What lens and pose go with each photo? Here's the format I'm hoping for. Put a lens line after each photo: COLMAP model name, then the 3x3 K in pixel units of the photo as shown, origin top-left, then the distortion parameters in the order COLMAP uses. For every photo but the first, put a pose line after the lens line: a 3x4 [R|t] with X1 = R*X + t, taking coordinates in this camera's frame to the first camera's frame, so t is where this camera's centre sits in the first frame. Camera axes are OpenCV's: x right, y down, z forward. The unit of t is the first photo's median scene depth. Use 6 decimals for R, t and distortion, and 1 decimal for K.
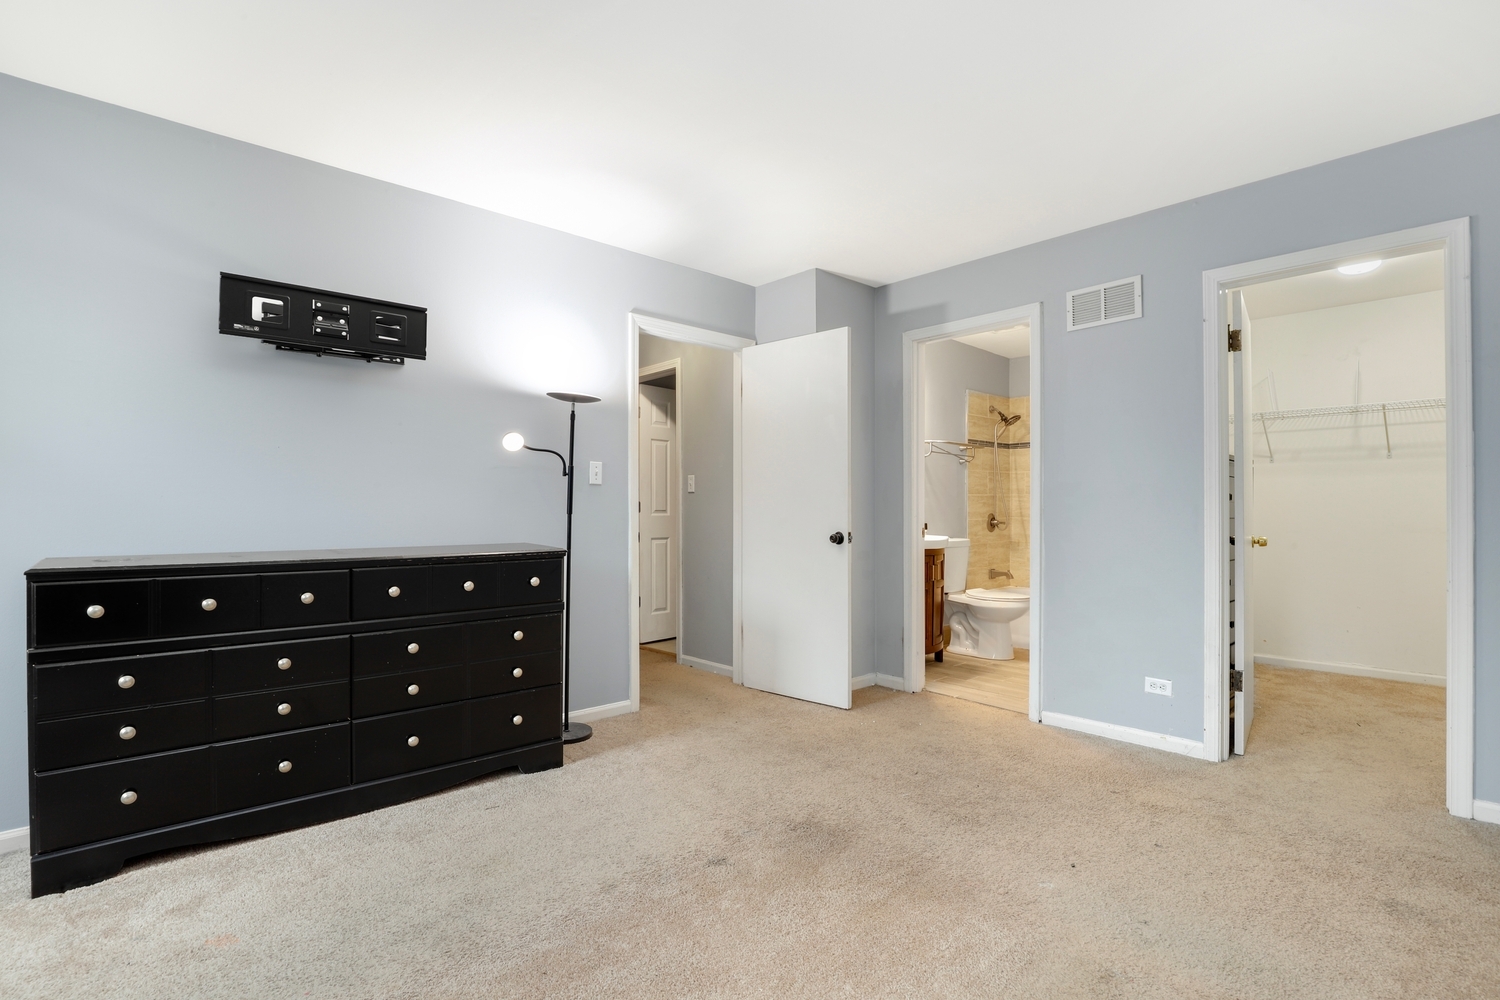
lens RADIAL K [[726.2, 0, 747.4], [0, 726.2, 509.3], [0, 0, 1]] dist [-0.000780, -0.000008]
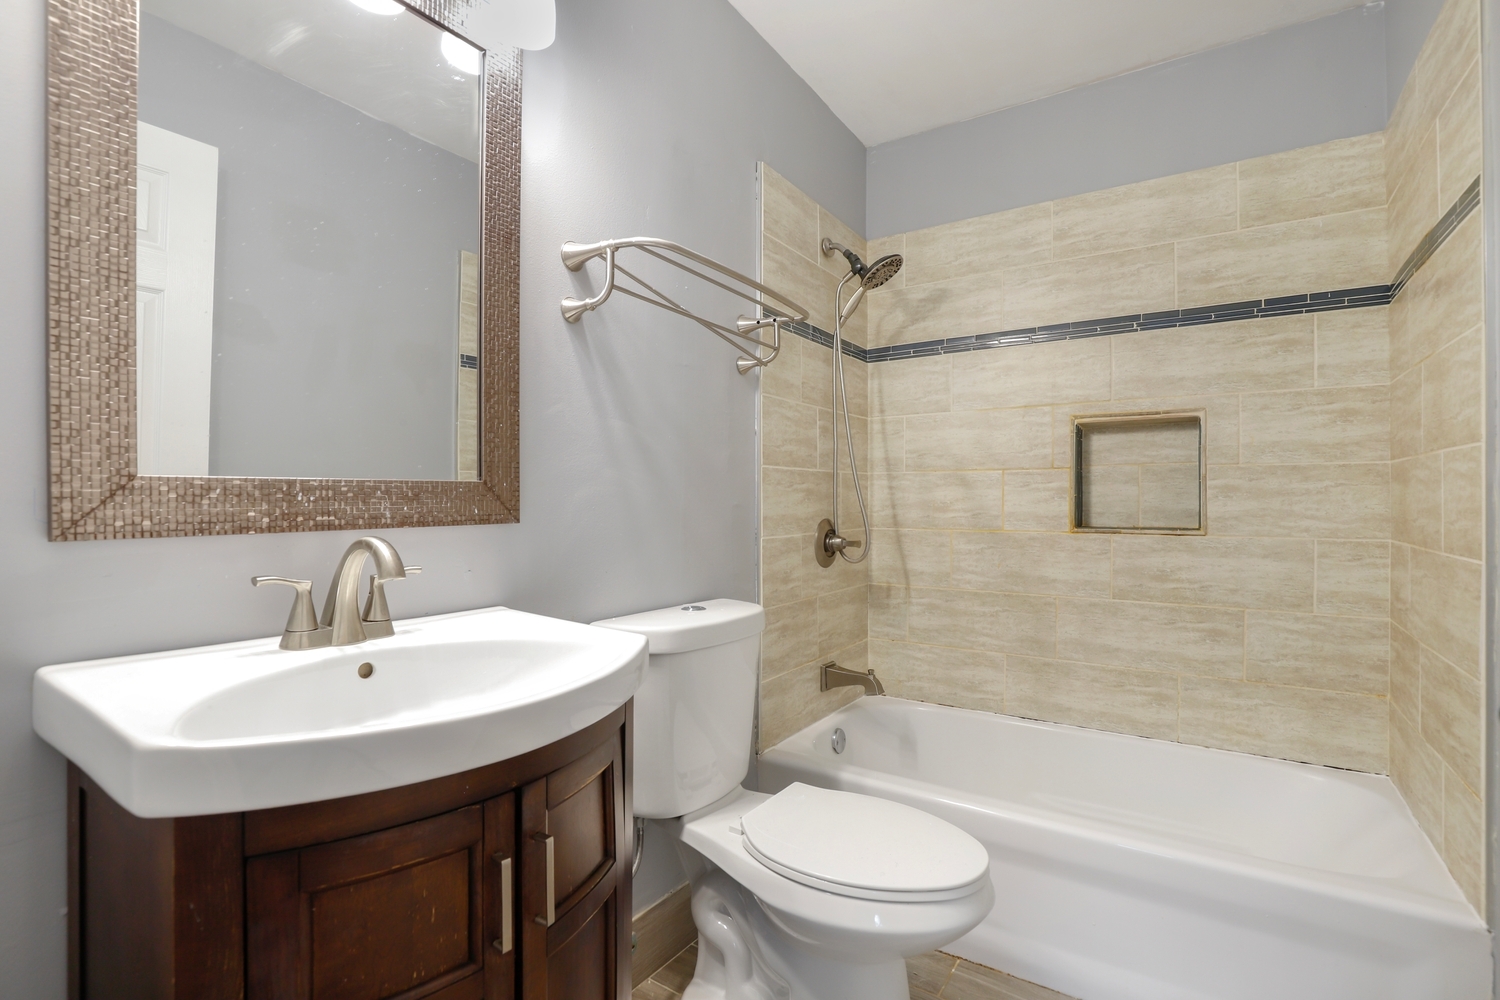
lens RADIAL K [[723.0, 0, 751.0], [0, 723.0, 502.6], [0, 0, 1]] dist [0.001560, 0.000102]
pose [[0.973405, 0.001361, 0.229087, 0.211384], [-0.000688, 0.999995, -0.003019, -0.001592], [-0.229090, 0.002781, 0.973401, 0.642562]]
